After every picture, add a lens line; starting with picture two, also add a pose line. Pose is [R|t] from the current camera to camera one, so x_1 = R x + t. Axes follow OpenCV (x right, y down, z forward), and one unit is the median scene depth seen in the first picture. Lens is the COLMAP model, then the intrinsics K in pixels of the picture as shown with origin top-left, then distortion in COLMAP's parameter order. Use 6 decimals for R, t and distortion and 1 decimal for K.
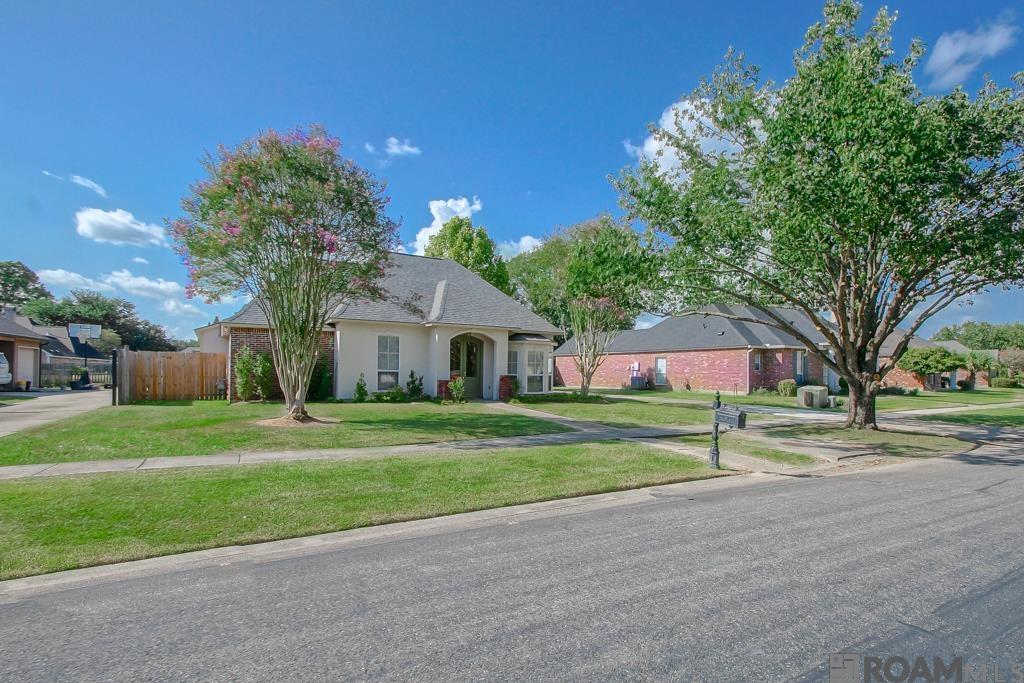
lens RADIAL K [[461.4, 0, 505.6], [0, 461.4, 371.4], [0, 0, 1]] dist [0.012560, -0.000112]
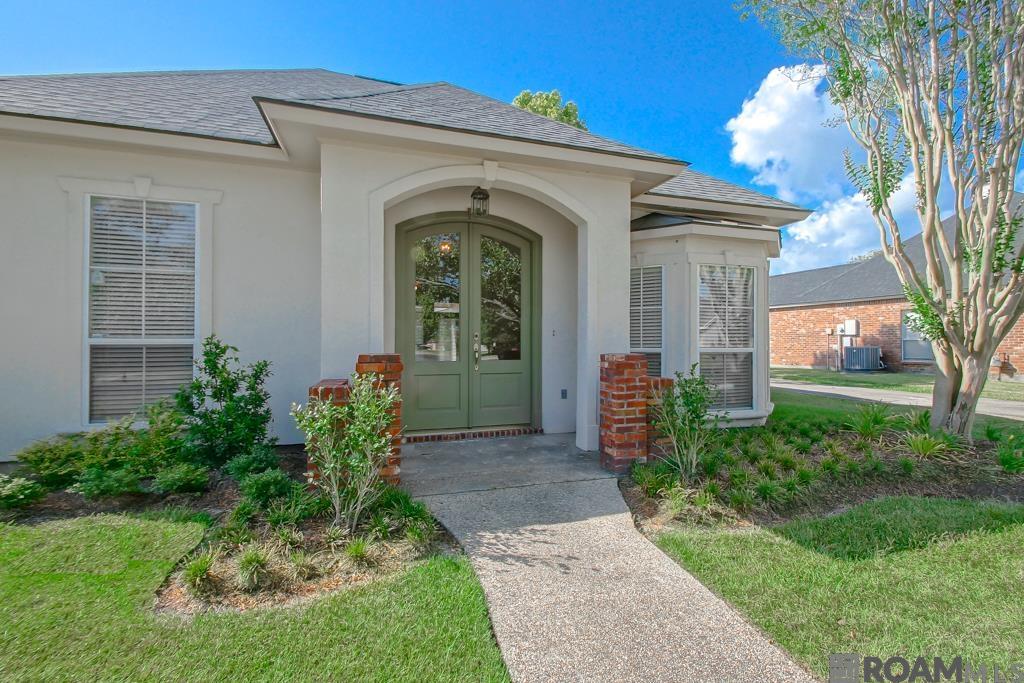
lens RADIAL K [[461.4, 0, 532.3], [0, 461.4, 337.6], [0, 0, 1]] dist [0.012560, -0.000112]
pose [[0.989862, -0.013087, -0.141429, -0.014554], [0.012034, 0.999893, -0.008296, 0.000718], [0.141523, 0.006510, 0.989914, 0.711630]]
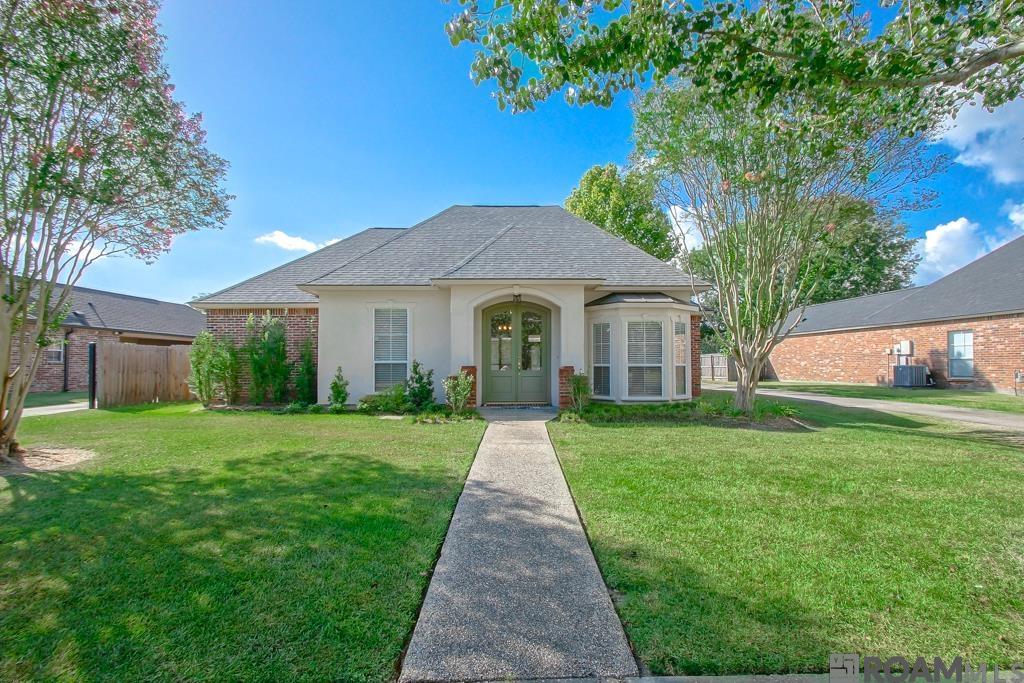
lens RADIAL K [[461.4, 0, 519.0], [0, 461.4, 348.0], [0, 0, 1]] dist [0.012560, -0.000112]
pose [[0.900658, -0.030334, -0.433468, 0.170510], [0.015979, 0.999198, -0.036722, 0.005013], [0.434234, 0.026147, 0.900421, 0.448039]]
